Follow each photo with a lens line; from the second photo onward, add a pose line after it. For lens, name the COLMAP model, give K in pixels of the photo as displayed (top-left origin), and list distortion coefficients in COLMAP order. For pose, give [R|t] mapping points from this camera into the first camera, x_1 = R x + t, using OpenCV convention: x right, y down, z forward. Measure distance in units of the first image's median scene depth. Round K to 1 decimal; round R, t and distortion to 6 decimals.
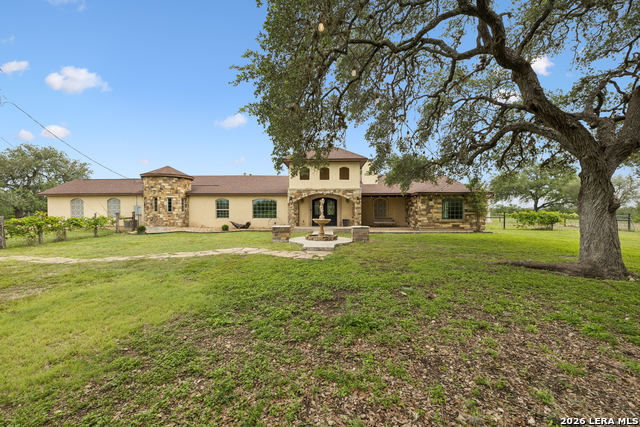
lens RADIAL K [[274.0, 0, 319.7], [0, 274.0, 212.7], [0, 0, 1]] dist [-0.000292, -0.000004]
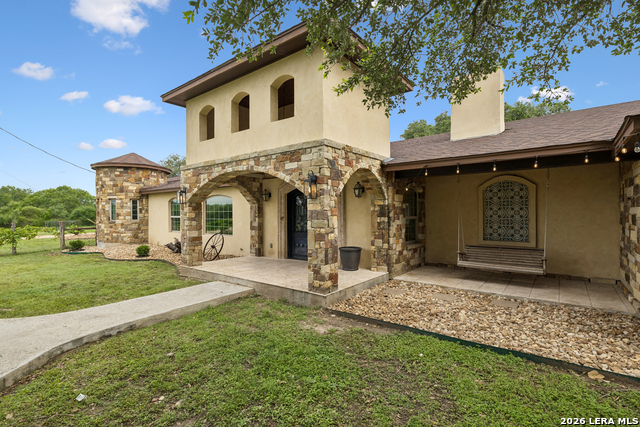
lens RADIAL K [[303.7, 0, 319.7], [0, 303.7, 214.2], [0, 0, 1]] dist [-0.001012, -0.000059]
pose [[0.828659, -0.002779, -0.559747, 0.270627], [0.001776, 0.999996, -0.002335, -0.015423], [0.559752, 0.000940, 0.828660, 0.665449]]
